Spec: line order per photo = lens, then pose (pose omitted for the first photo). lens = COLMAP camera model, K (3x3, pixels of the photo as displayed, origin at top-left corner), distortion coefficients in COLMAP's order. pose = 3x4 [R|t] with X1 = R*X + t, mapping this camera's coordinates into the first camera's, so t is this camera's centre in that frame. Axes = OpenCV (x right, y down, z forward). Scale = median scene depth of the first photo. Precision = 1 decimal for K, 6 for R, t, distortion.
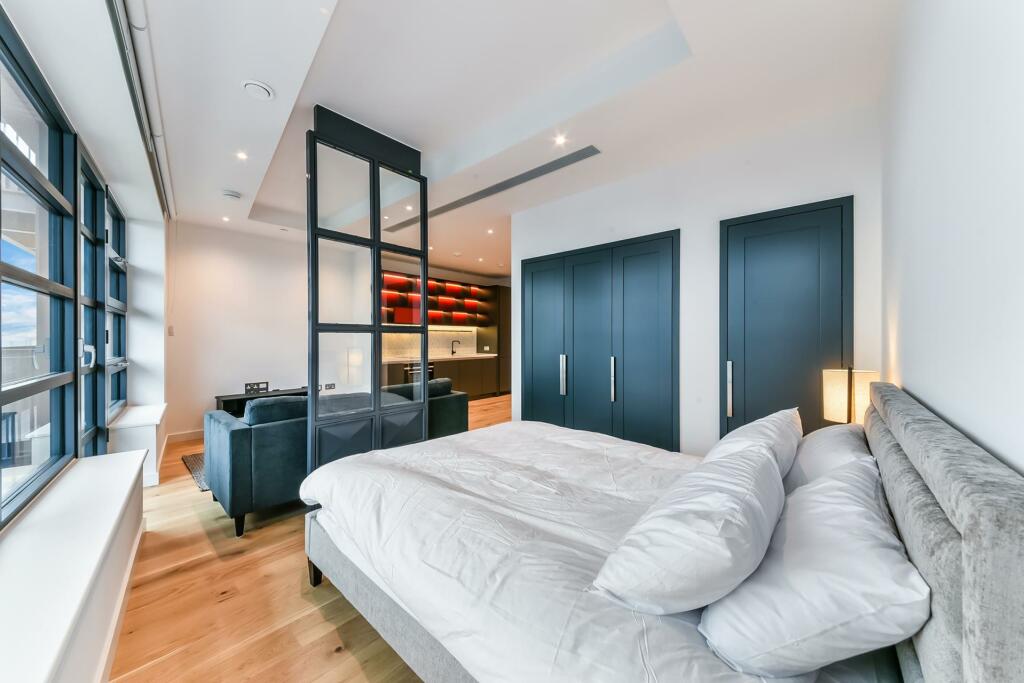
lens RADIAL K [[355.4, 0, 498.5], [0, 355.4, 334.7], [0, 0, 1]] dist [0.000646, 0.000044]
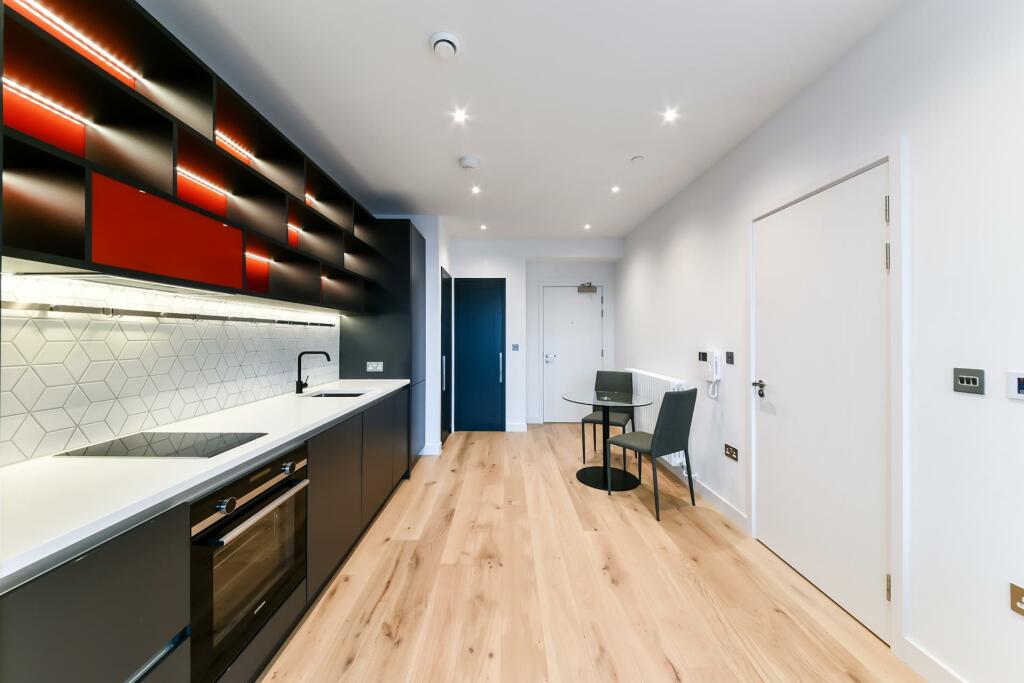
lens RADIAL K [[355.4, 0, 498.5], [0, 355.4, 334.7], [0, 0, 1]] dist [0.000646, 0.000044]
pose [[0.750457, 0.001529, 0.660917, -0.210659], [-0.002962, 0.999995, 0.001049, 0.000097], [-0.660912, -0.002745, 0.750458, 0.614911]]
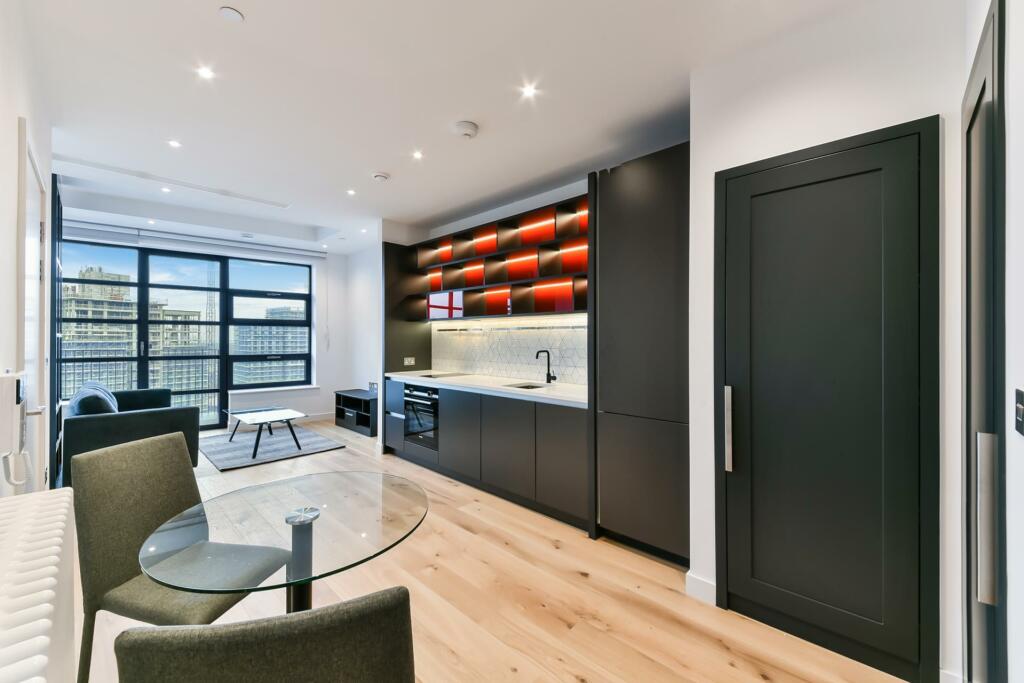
lens RADIAL K [[415.1, 0, 512.0], [0, 415.1, 341.5], [0, 0, 1]] dist [-0.000131, -0.000021]
pose [[-0.030210, 0.003893, -0.999536, 0.375392], [0.001785, 0.999991, 0.003841, 0.004424], [0.999542, -0.001668, -0.030217, 0.965923]]
